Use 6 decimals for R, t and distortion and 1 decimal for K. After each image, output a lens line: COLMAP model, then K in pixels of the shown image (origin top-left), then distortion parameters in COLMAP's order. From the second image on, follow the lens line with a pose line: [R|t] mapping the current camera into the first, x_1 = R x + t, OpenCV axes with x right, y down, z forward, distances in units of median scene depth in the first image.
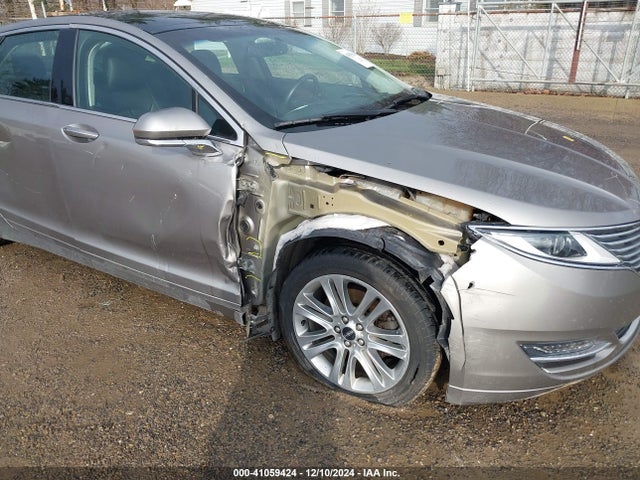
lens RADIAL K [[502.7, 0, 321.9], [0, 502.7, 239.9], [0, 0, 1]] dist [0.009123, -0.010160]
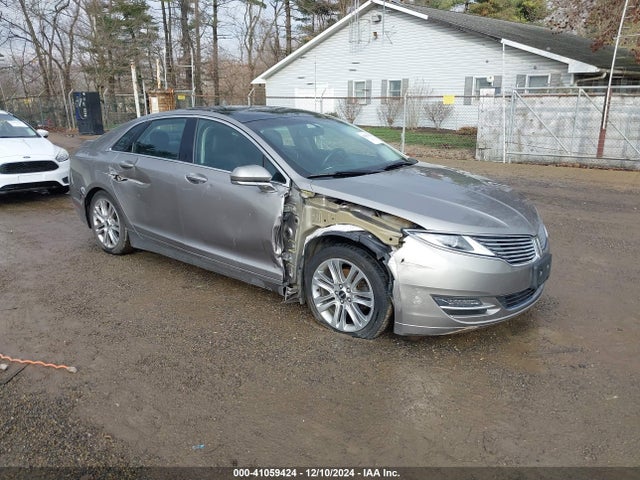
lens RADIAL K [[502.7, 0, 321.9], [0, 502.7, 239.9], [0, 0, 1]] dist [0.009123, -0.010160]
pose [[0.992105, 0.041710, -0.118271, 0.168329], [-0.056681, 0.990386, -0.126190, 0.207865], [0.111871, 0.131897, 0.984931, -0.678943]]
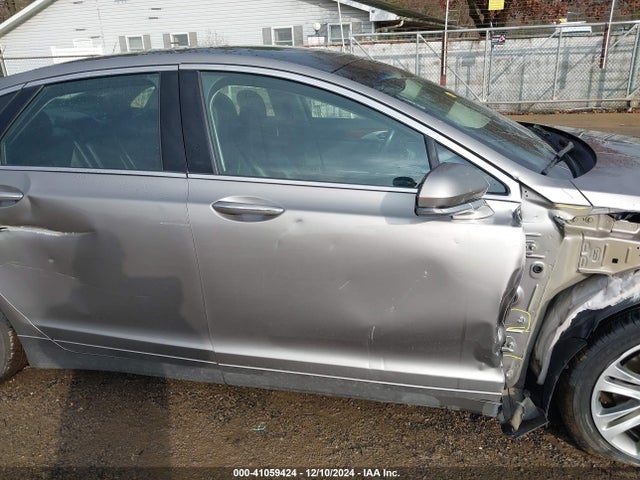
lens RADIAL K [[502.7, 0, 321.9], [0, 502.7, 239.9], [0, 0, 1]] dist [0.009123, -0.010160]
pose [[0.940749, -0.141578, 0.308134, -0.694484], [0.159022, 0.986752, -0.032119, -0.143317], [-0.299504, 0.079216, 0.950801, 0.312512]]
